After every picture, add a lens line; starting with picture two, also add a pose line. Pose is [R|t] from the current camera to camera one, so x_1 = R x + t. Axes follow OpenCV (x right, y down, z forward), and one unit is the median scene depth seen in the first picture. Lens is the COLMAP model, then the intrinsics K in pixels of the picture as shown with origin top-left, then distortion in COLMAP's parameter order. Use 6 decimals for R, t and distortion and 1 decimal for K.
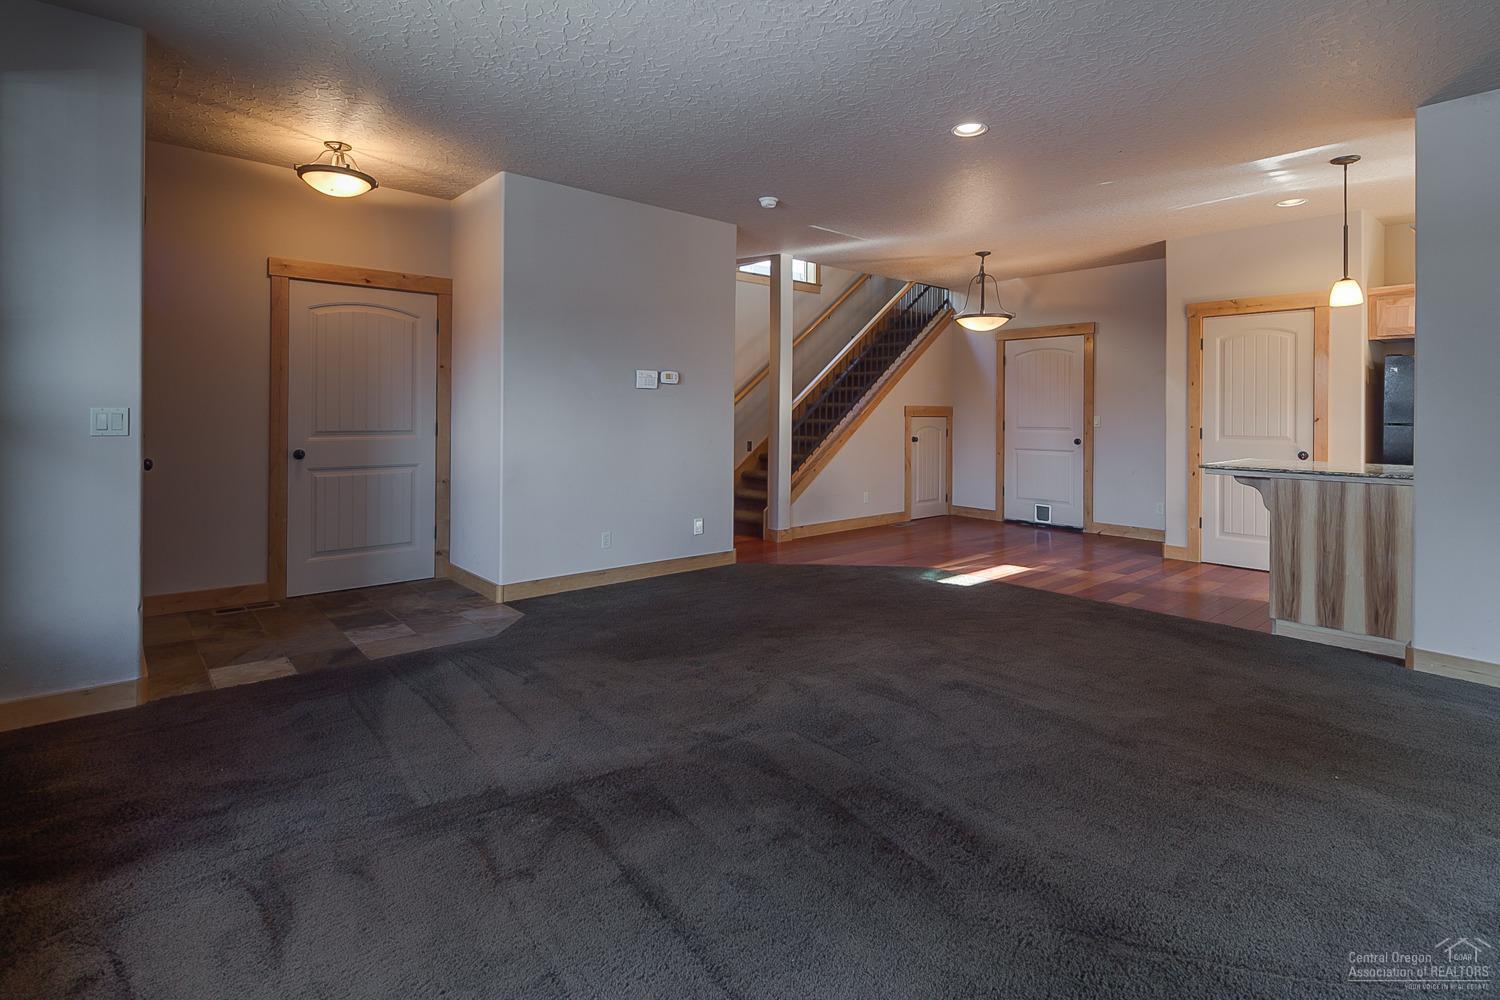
lens RADIAL K [[734.3, 0, 750.0], [0, 734.3, 412.9], [0, 0, 1]] dist [-0.000216, -0.000038]
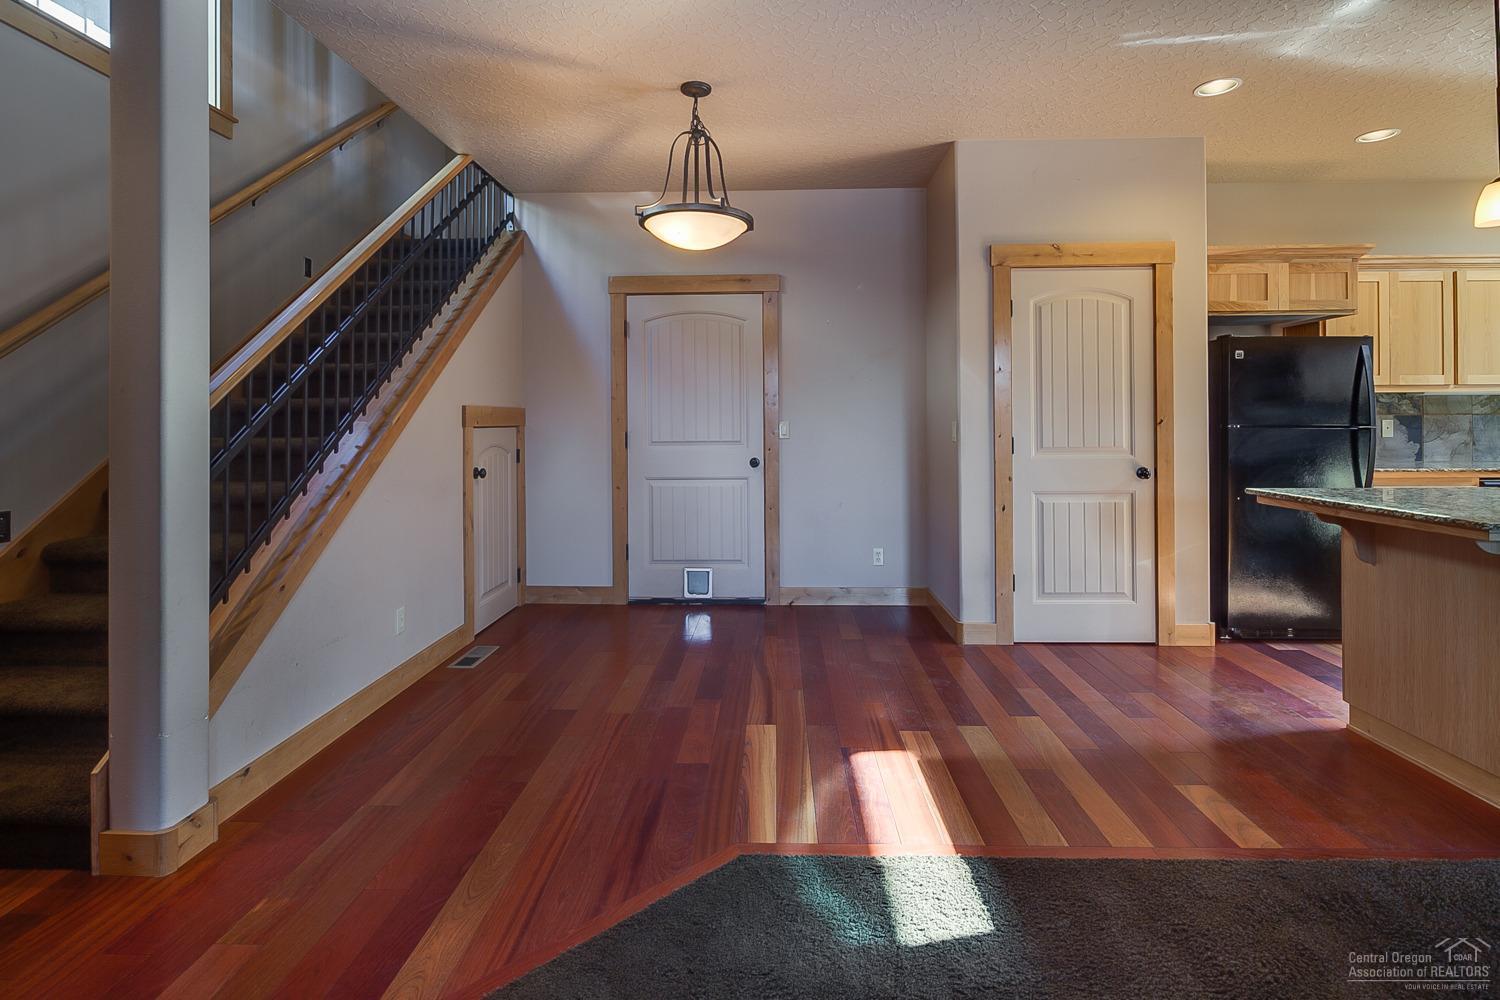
lens RADIAL K [[736.7, 0, 751.5], [0, 736.7, 425.3], [0, 0, 1]] dist [0.001859, 0.000082]
pose [[0.681524, -0.011944, 0.731698, -0.016930], [0.009504, 0.999927, 0.007470, 0.002162], [-0.731734, 0.001863, 0.681588, 0.576939]]
